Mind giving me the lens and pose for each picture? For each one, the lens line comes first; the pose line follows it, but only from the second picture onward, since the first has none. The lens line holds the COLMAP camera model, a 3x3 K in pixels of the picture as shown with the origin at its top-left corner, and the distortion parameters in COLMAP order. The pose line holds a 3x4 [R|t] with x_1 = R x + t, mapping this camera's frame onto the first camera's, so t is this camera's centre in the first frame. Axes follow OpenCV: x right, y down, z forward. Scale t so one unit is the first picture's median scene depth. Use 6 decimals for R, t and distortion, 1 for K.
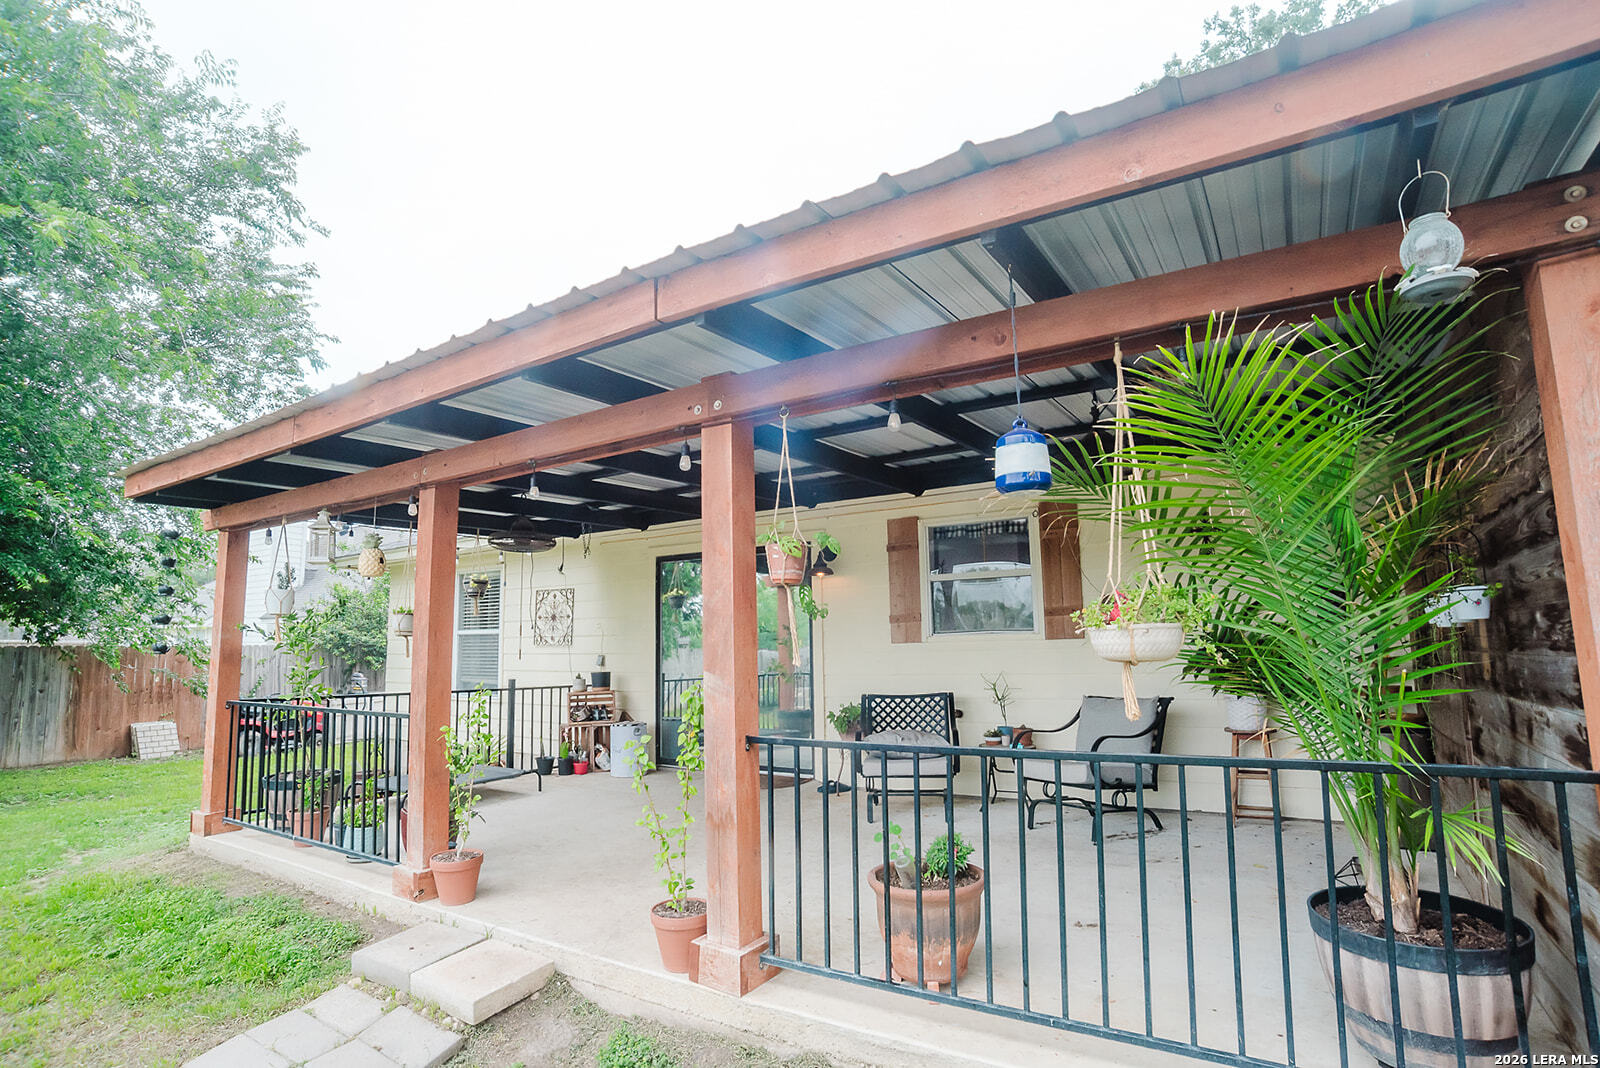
lens RADIAL K [[807.5, 0, 794.3], [0, 807.5, 544.8], [0, 0, 1]] dist [-0.073026, 0.023285]
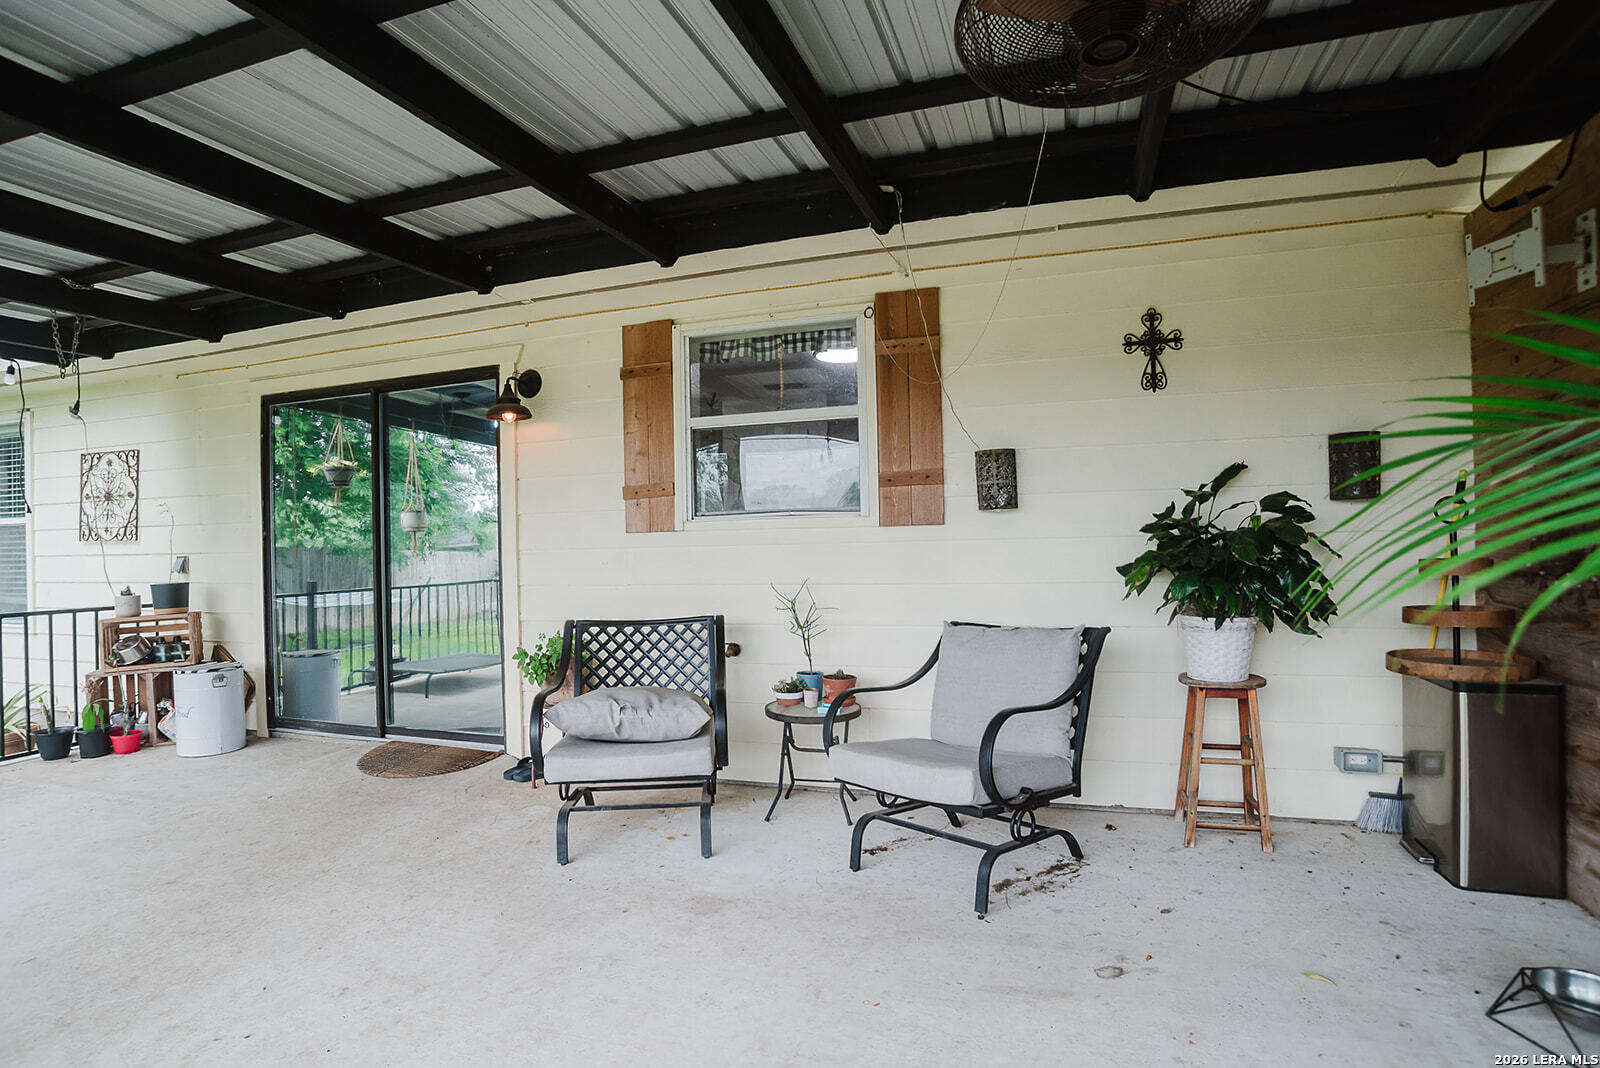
lens RADIAL K [[807.5, 0, 803.8], [0, 807.5, 537.2], [0, 0, 1]] dist [-0.073026, 0.023285]
pose [[0.966777, -0.001182, 0.255619, 0.095241], [-0.028197, 0.993393, 0.111240, 0.055070], [-0.254062, -0.114752, 0.960356, 0.391166]]
